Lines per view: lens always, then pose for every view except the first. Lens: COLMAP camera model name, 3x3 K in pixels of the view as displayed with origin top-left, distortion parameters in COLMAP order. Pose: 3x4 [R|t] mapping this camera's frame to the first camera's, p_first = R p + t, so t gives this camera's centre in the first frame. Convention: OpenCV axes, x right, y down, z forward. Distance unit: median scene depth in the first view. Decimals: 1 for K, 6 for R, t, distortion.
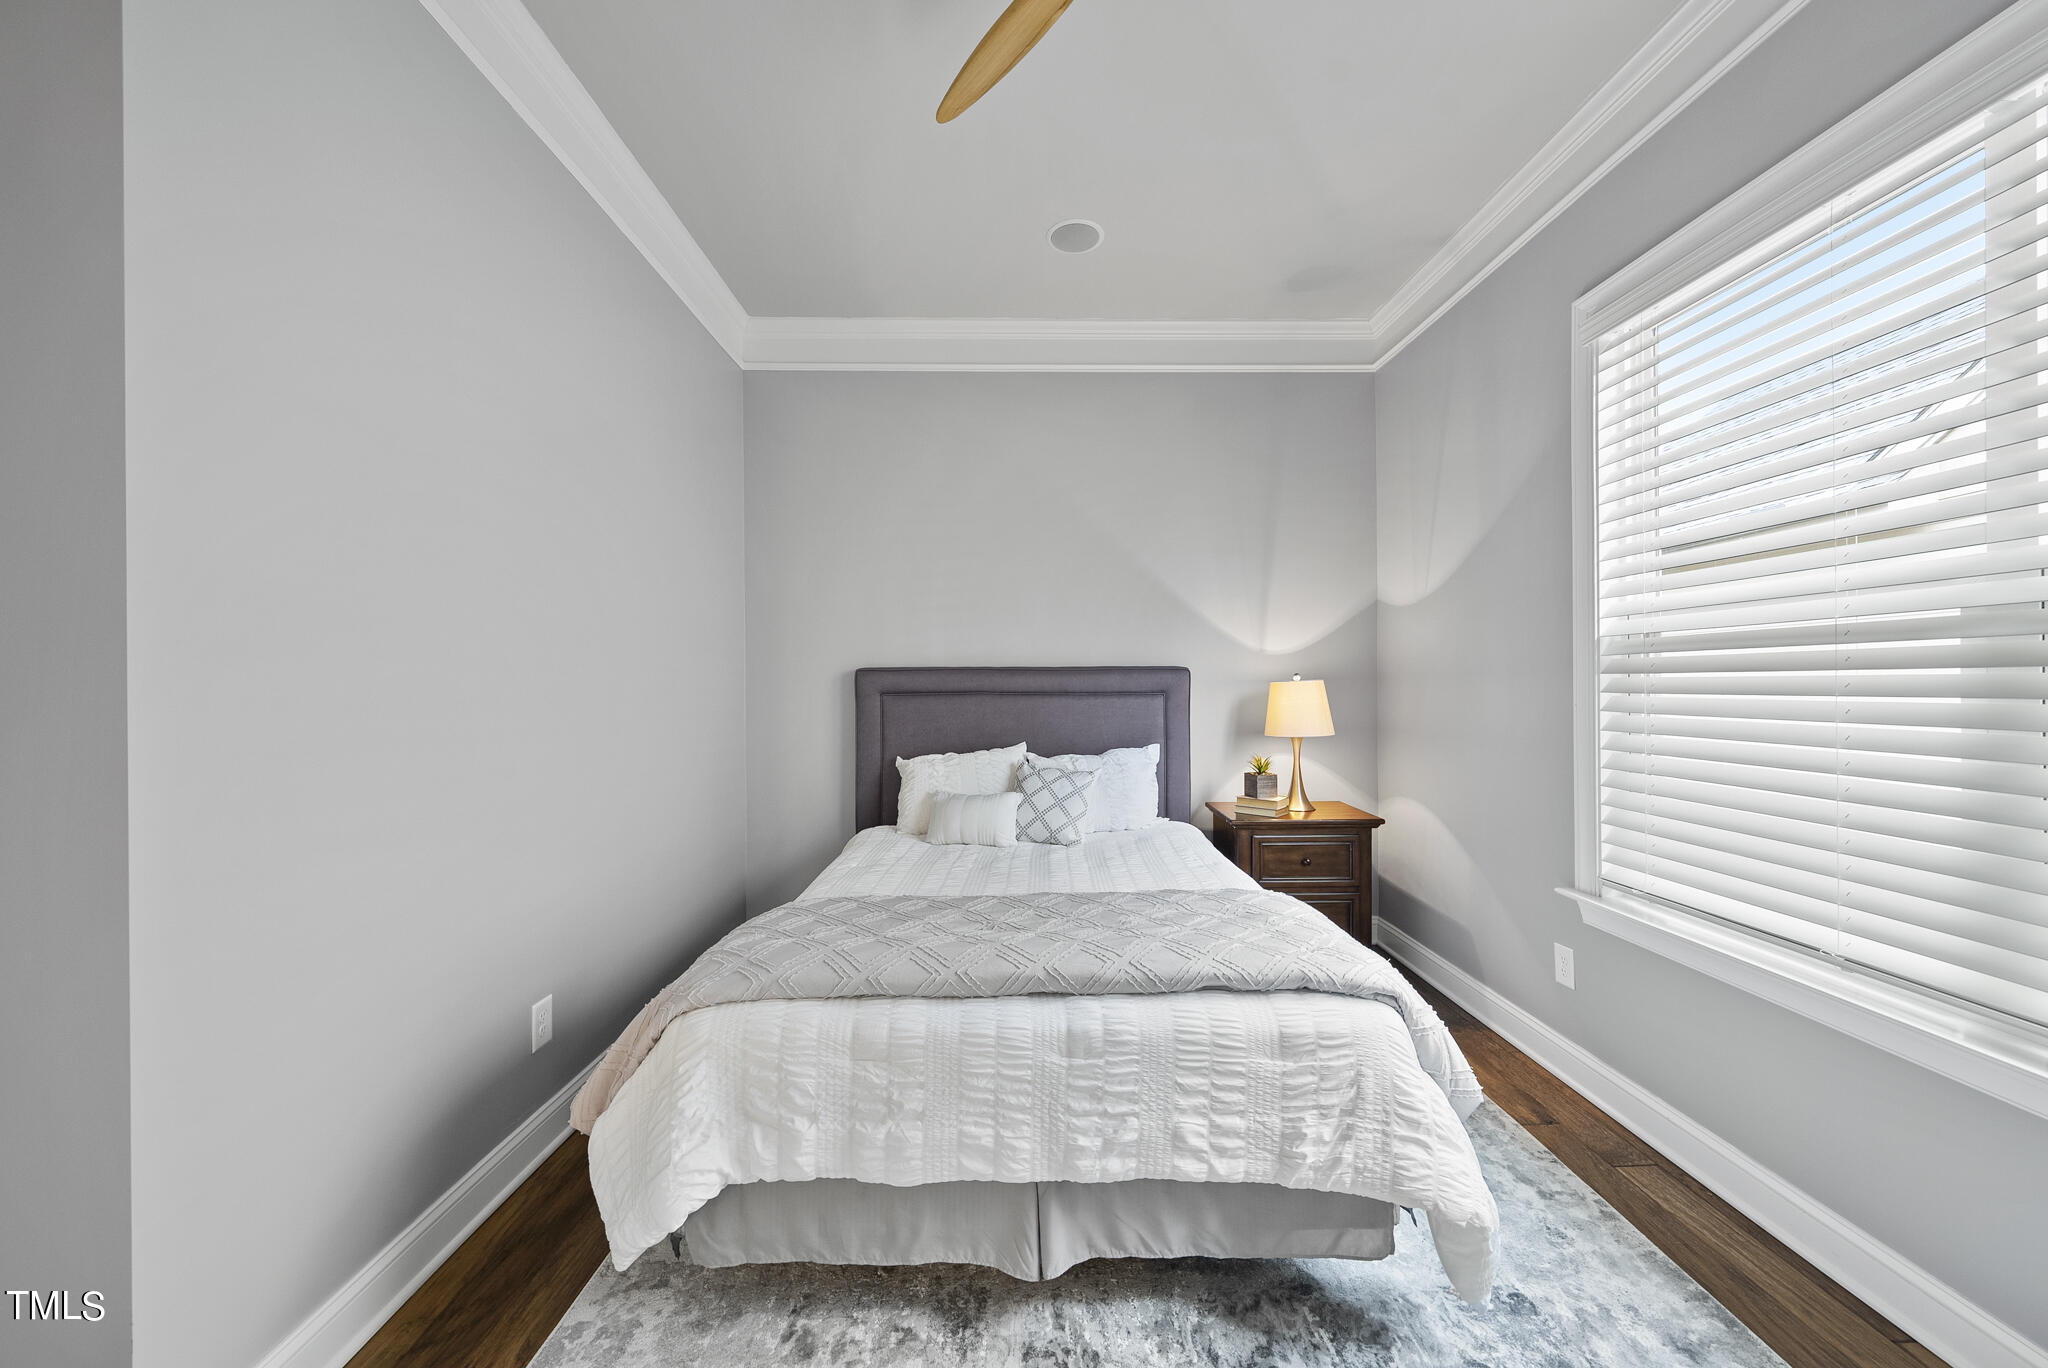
lens RADIAL K [[740.2, 0, 1030.8], [0, 740.2, 687.1], [0, 0, 1]] dist [-0.001194, -0.000321]
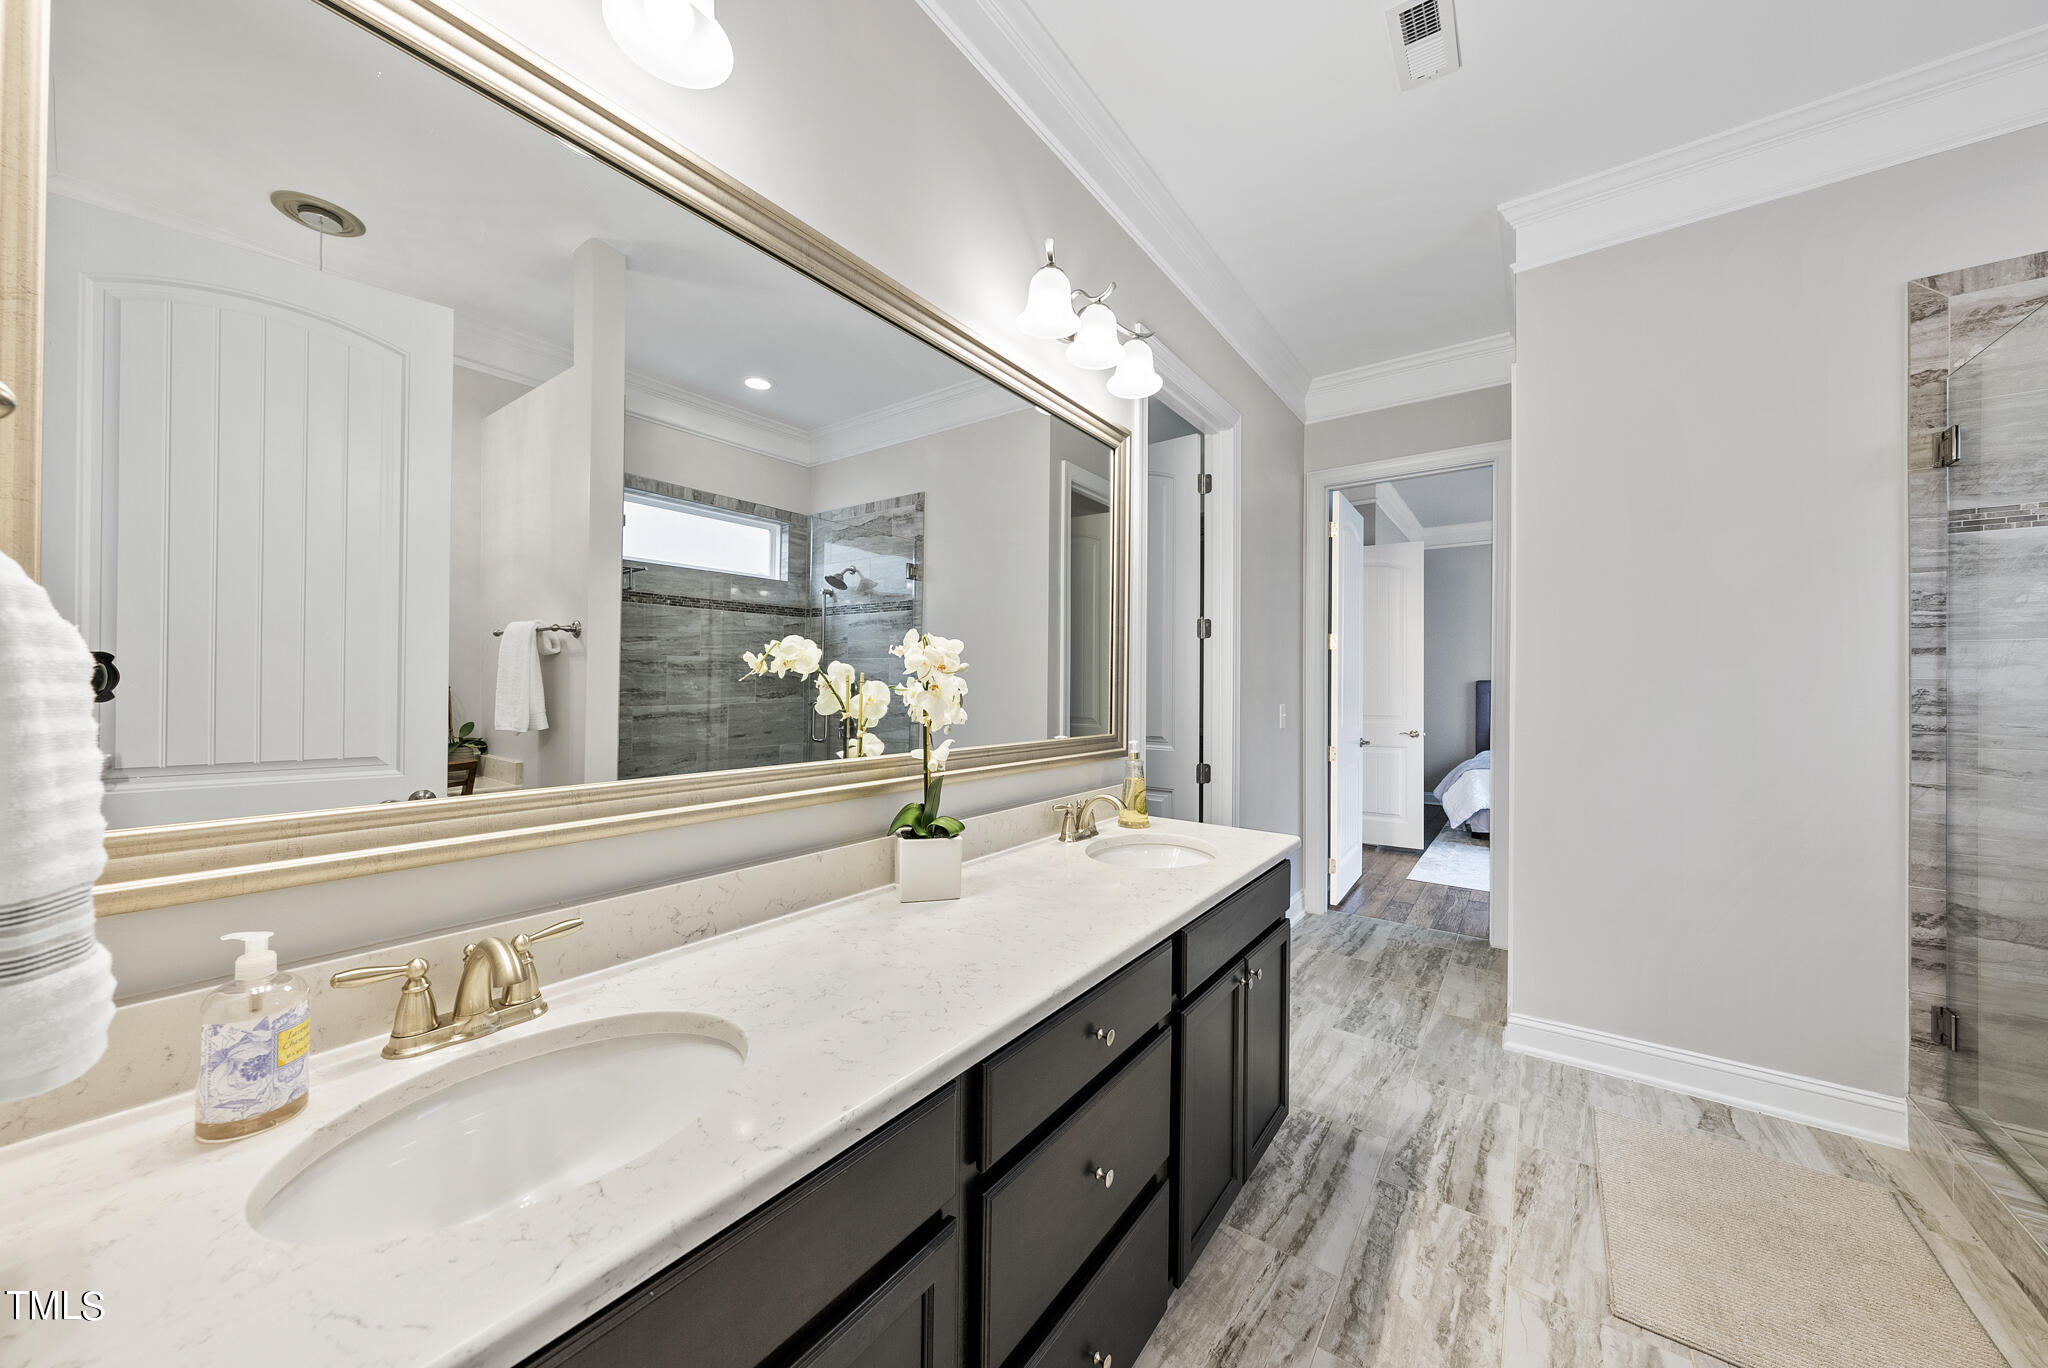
lens RADIAL K [[710.7, 0, 1030.2], [0, 710.7, 681.3], [0, 0, 1]] dist [-0.002405, 0.000877]
pose [[0.798742, 0.009358, -0.601601, -0.048465], [-0.012321, 0.999924, -0.000805, -0.012846], [0.601548, 0.008056, 0.798796, -3.432038]]
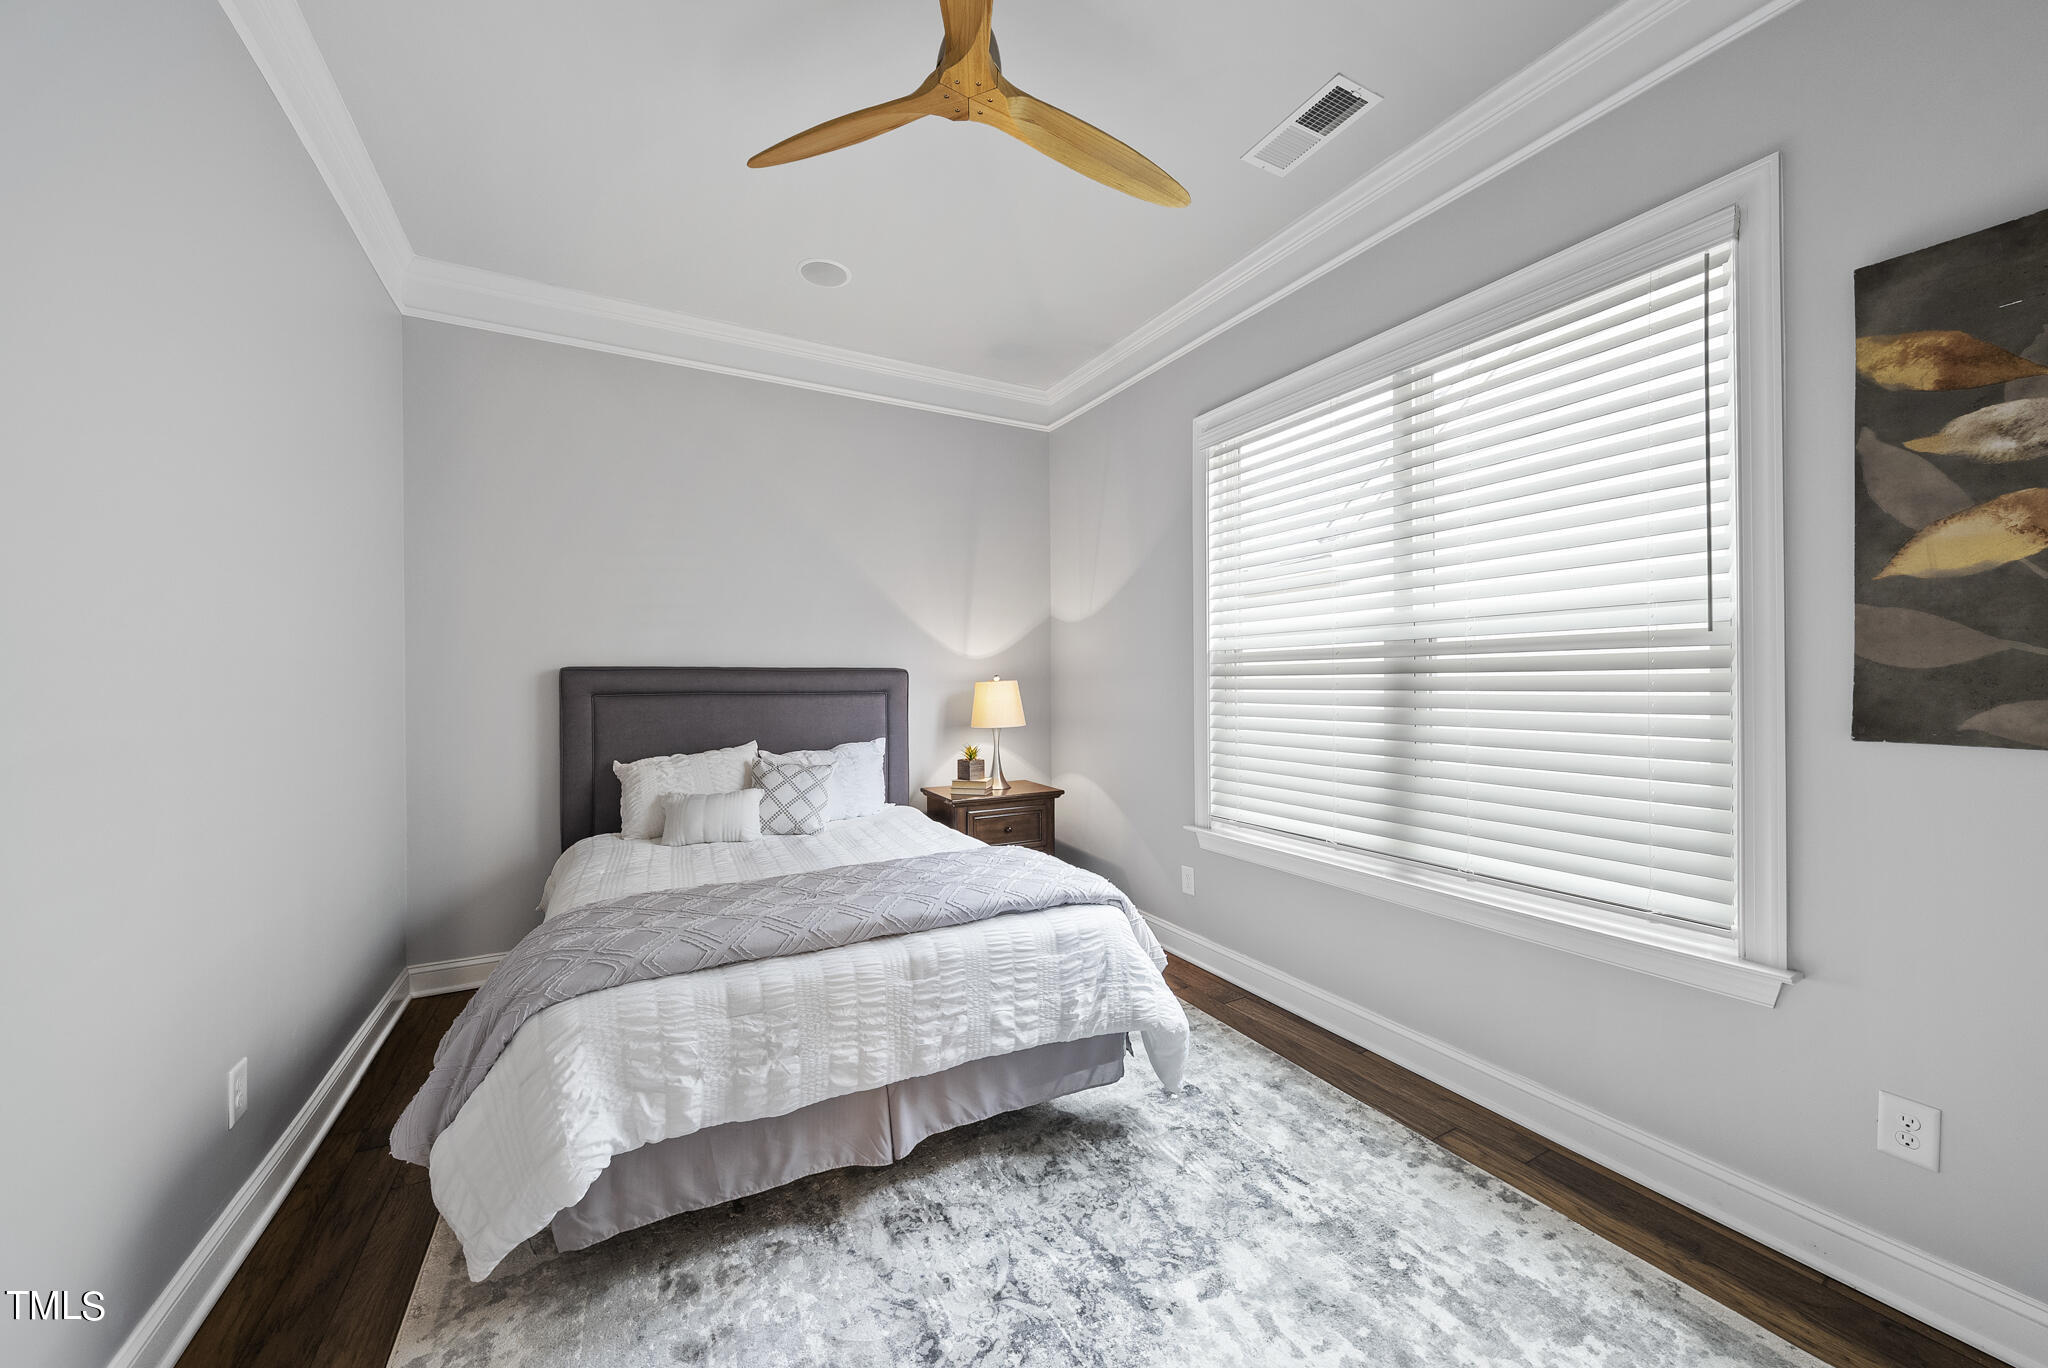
lens RADIAL K [[740.2, 0, 1031.0], [0, 740.2, 686.6], [0, 0, 1]] dist [-0.001194, -0.000321]
pose [[0.884577, -0.002893, 0.466385, -0.334423], [0.003764, 0.999992, -0.000937, 0.004046], [-0.466378, 0.002584, 0.884582, -0.194686]]
